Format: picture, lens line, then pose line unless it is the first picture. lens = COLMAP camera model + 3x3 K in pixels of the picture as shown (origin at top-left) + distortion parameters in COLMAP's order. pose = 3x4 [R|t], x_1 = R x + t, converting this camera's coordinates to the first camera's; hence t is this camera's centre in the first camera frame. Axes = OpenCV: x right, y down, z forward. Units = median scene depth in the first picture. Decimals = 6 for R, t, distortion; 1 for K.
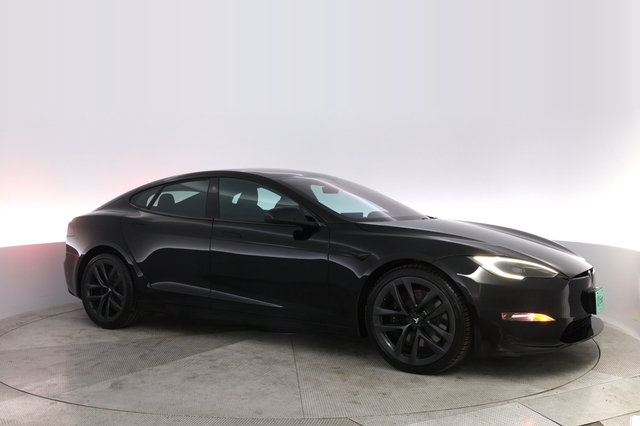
lens RADIAL K [[558.5, 0, 318.5], [0, 558.5, 214.2], [0, 0, 1]] dist [-0.022924, -0.003285]
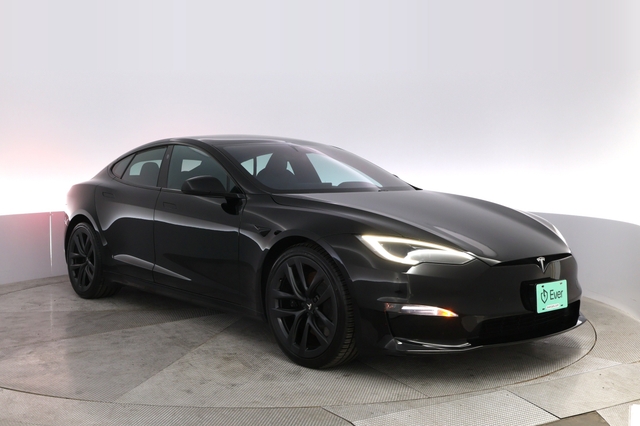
lens RADIAL K [[558.5, 0, 321.0], [0, 558.5, 211.8], [0, 0, 1]] dist [-0.022924, -0.003285]
pose [[0.986145, 0.013067, -0.165371, 0.276391], [-0.005142, 0.998822, 0.048257, 0.001326], [0.165807, -0.046738, 0.985050, 0.126099]]
